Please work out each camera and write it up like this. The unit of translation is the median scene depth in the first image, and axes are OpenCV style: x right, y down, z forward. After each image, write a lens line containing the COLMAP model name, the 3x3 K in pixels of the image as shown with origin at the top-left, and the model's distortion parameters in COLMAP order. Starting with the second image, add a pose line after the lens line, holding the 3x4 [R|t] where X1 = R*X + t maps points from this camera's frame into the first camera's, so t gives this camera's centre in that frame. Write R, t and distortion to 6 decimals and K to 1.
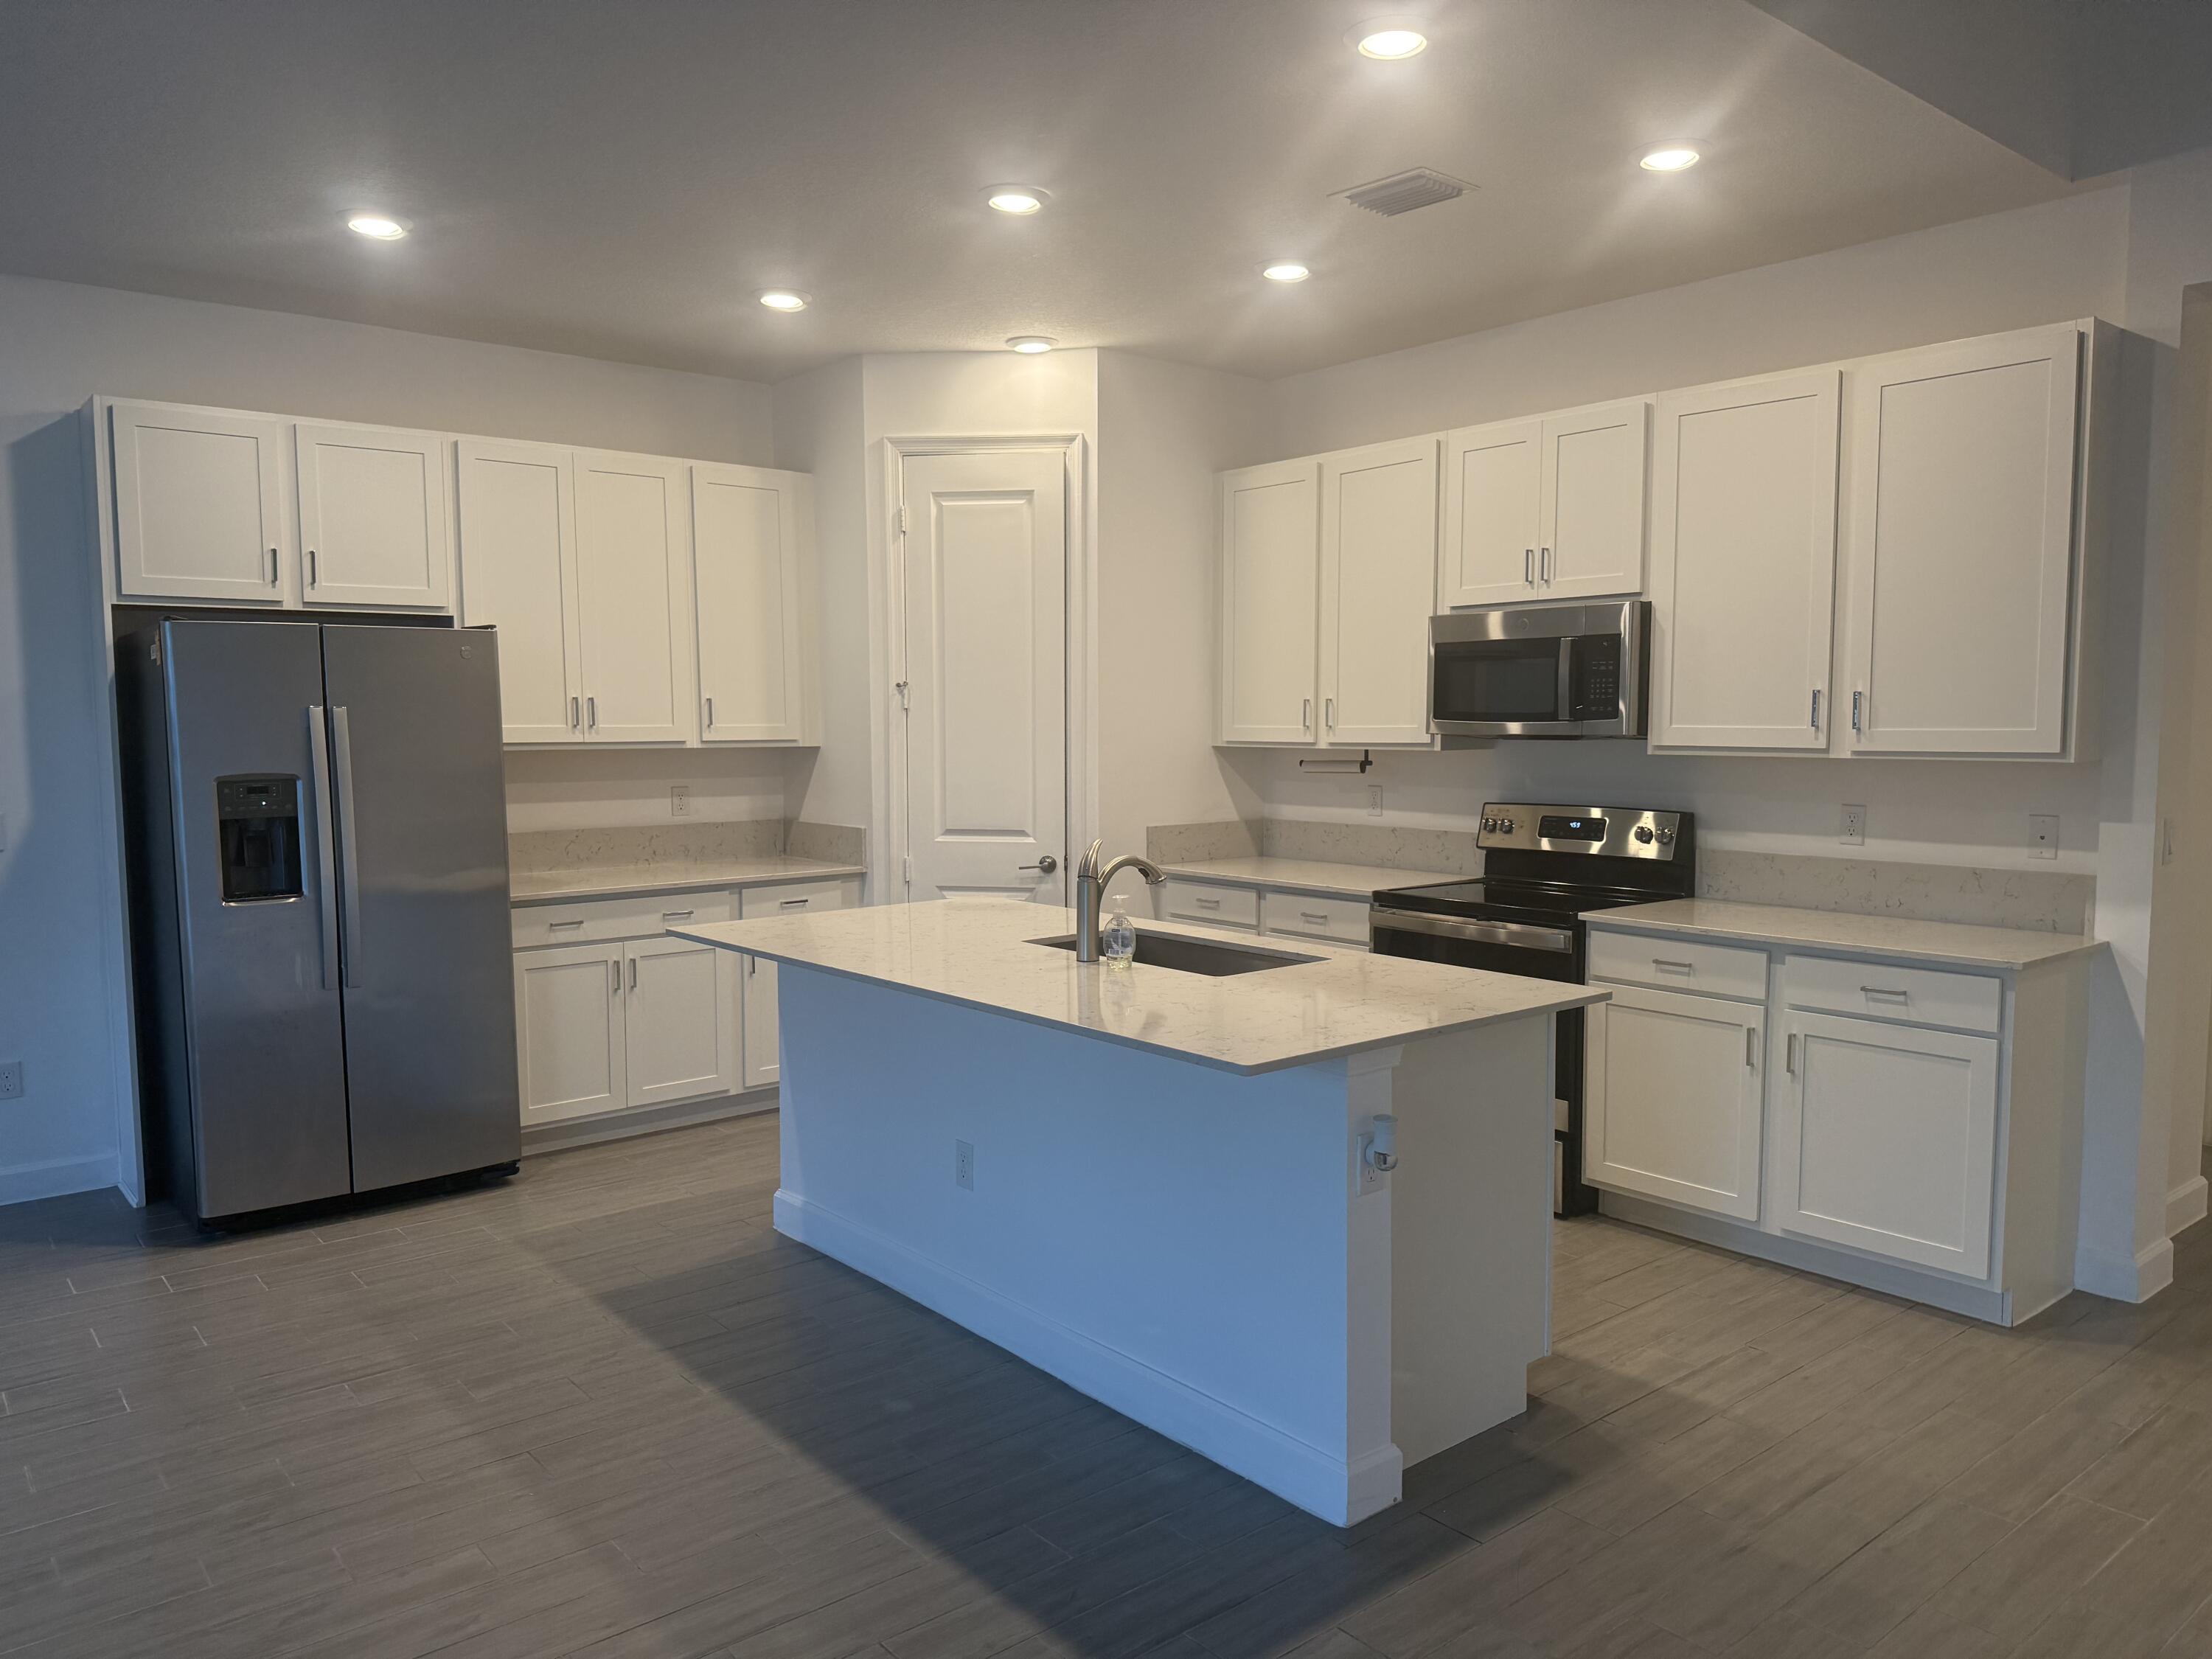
lens RADIAL K [[1555.9, 0, 1099.0], [0, 1555.9, 834.4], [0, 0, 1]] dist [0.118965, -0.160365]
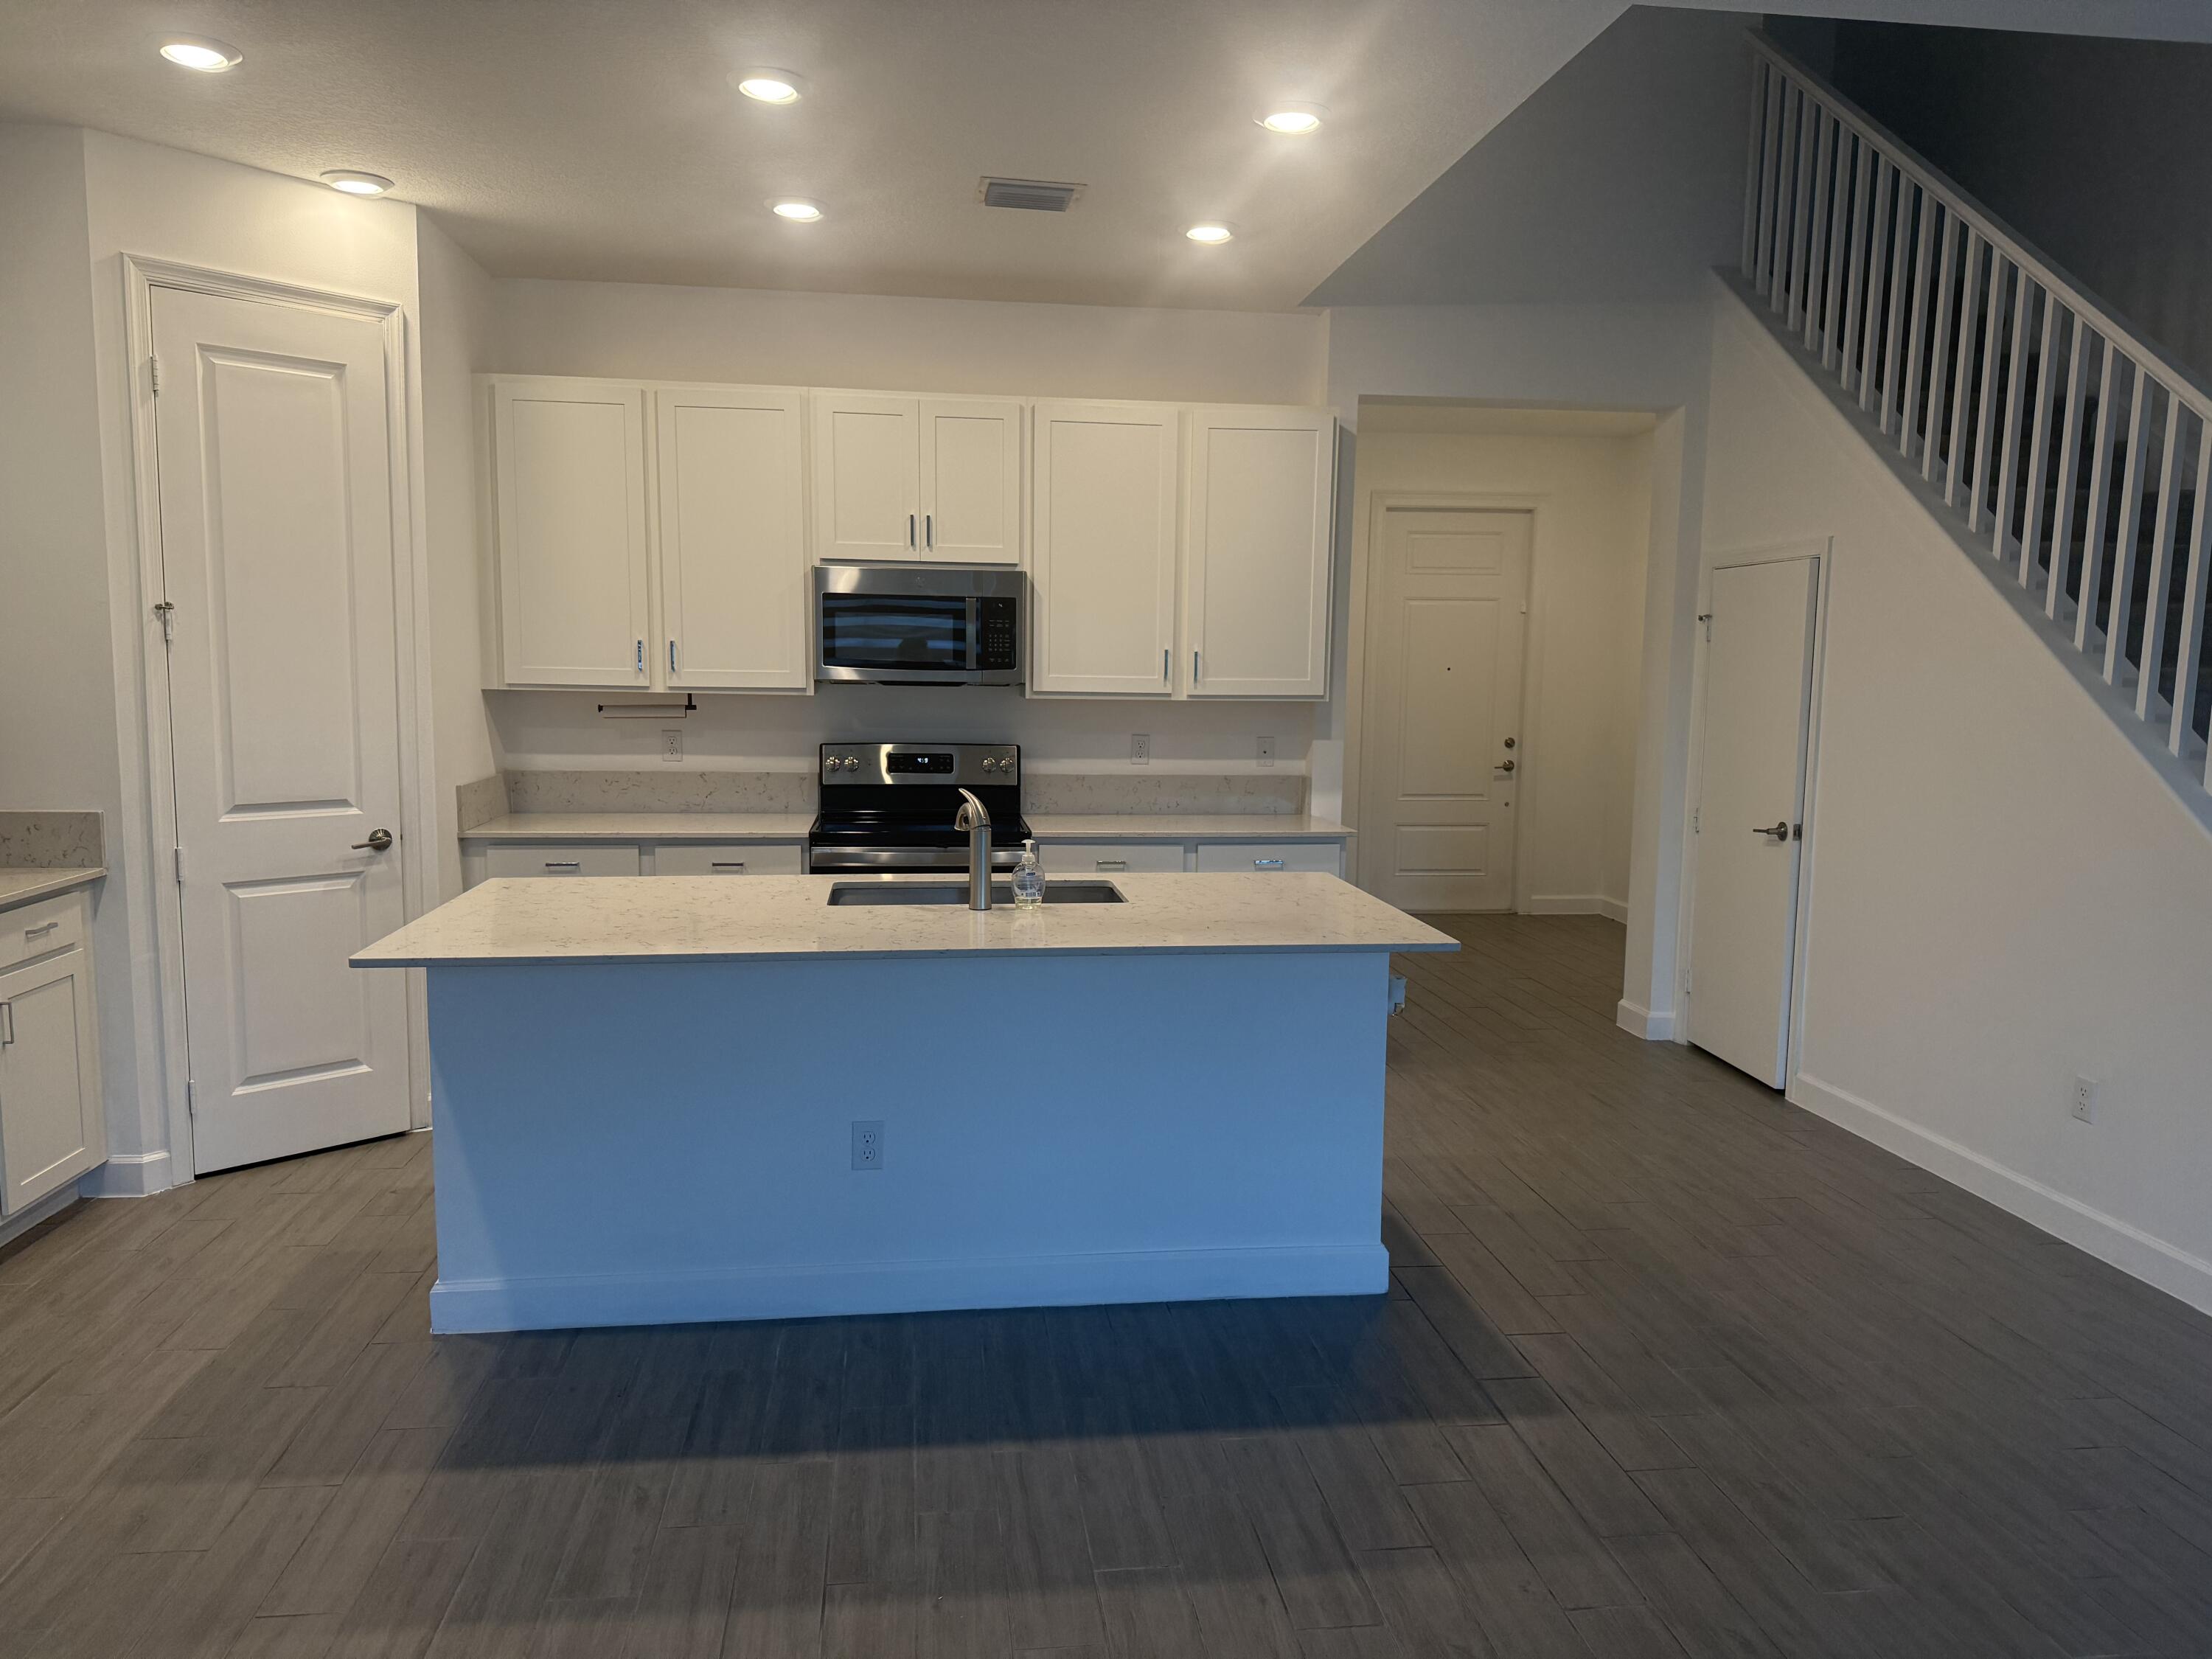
lens RADIAL K [[1555.9, 0, 1099.0], [0, 1555.9, 834.4], [0, 0, 1]] dist [0.118965, -0.160365]
pose [[0.531594, -0.085712, 0.842651, -0.588593], [0.048885, 0.996313, 0.070502, -0.025806], [-0.845587, 0.003715, 0.533824, 0.284294]]
